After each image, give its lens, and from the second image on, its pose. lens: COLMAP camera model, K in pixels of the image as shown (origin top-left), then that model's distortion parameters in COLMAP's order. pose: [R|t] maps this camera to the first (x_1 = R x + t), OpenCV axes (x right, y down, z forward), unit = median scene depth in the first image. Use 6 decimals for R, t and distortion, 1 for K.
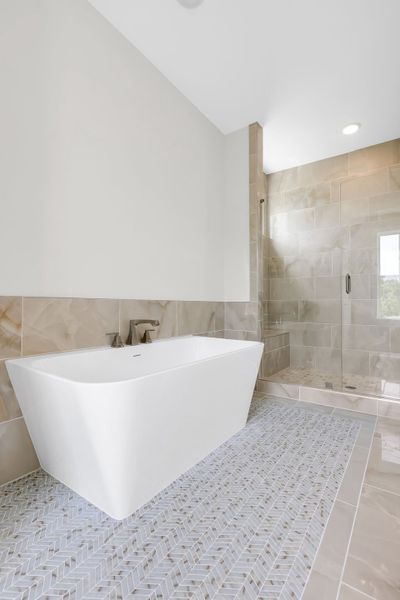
lens RADIAL K [[279.9, 0, 200.0], [0, 279.9, 300.0], [0, 0, 1]] dist [-0.001564, -0.000074]
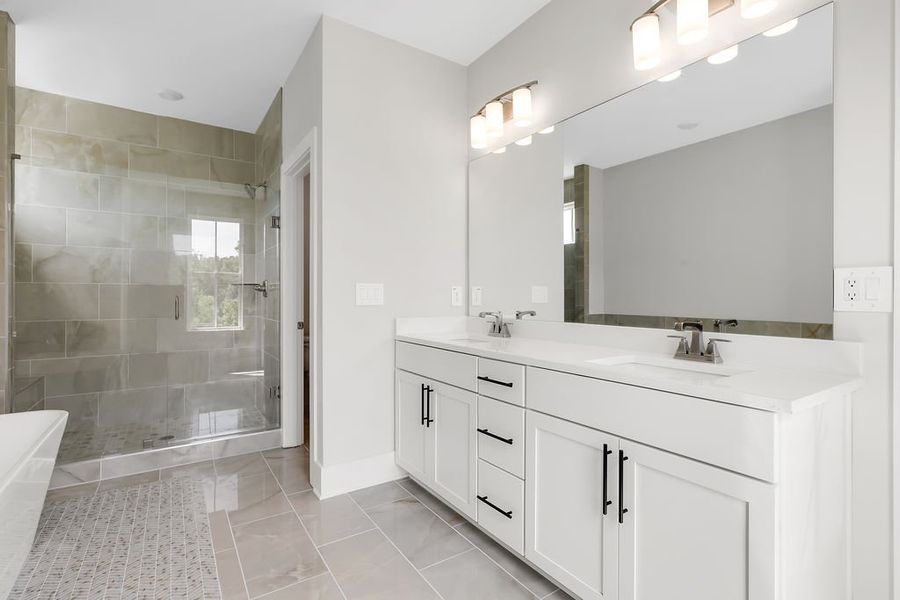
lens RADIAL K [[419.9, 0, 454.5], [0, 419.9, 296.0], [0, 0, 1]] dist [-0.001564, -0.000074]
pose [[0.344848, 0.000405, 0.938658, -0.240960], [-0.019221, 0.999793, 0.006630, -0.087407], [-0.938462, -0.020328, 0.344785, -0.112883]]
